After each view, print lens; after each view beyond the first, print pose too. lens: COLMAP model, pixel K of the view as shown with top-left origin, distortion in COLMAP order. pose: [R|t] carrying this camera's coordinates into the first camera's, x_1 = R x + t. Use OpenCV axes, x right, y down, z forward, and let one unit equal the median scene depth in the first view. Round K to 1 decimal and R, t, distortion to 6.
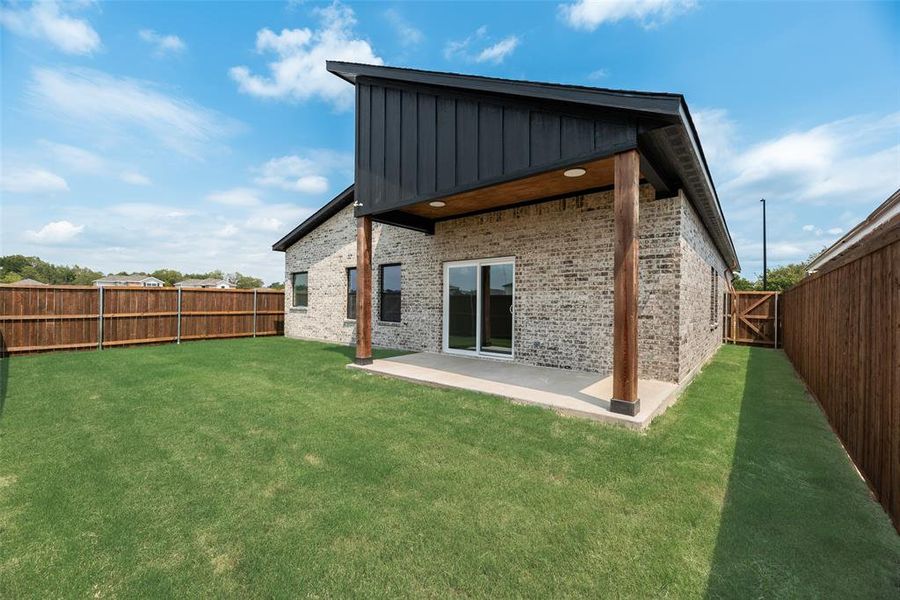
lens RADIAL K [[363.4, 0, 448.8], [0, 363.4, 305.6], [0, 0, 1]] dist [0.001151, 0.000112]
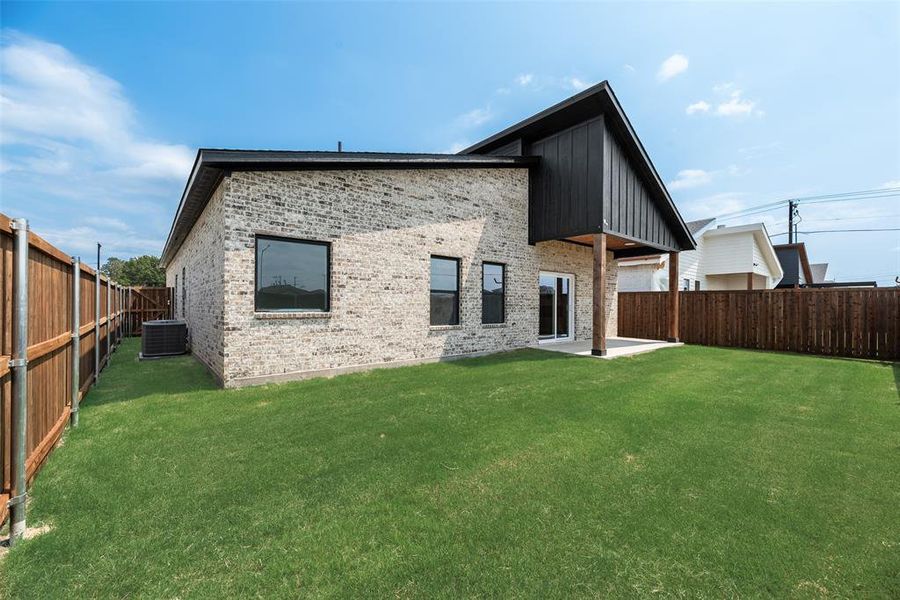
lens RADIAL K [[363.4, 0, 448.8], [0, 363.4, 305.6], [0, 0, 1]] dist [0.001151, 0.000112]
pose [[0.172367, -0.010619, 0.984976, -1.506274], [0.000349, 0.999942, 0.010719, -0.016565], [-0.985033, -0.001504, 0.172361, 1.288983]]
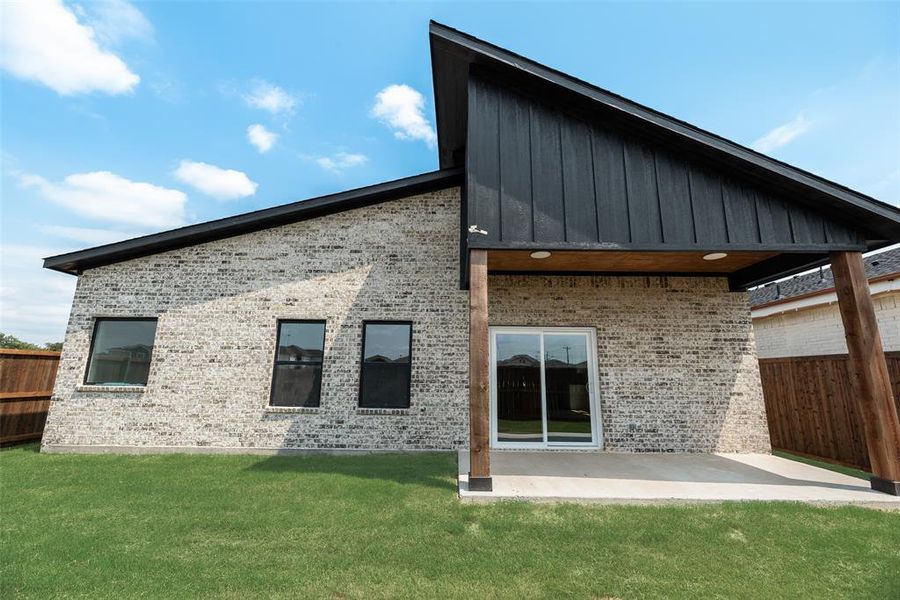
lens RADIAL K [[363.4, 0, 448.8], [0, 363.4, 305.6], [0, 0, 1]] dist [0.001151, 0.000112]
pose [[0.770352, 0.121899, 0.625859, -0.682309], [-0.001071, 0.981801, -0.189909, -0.017147], [-0.637618, 0.145627, 0.756463, 0.545327]]
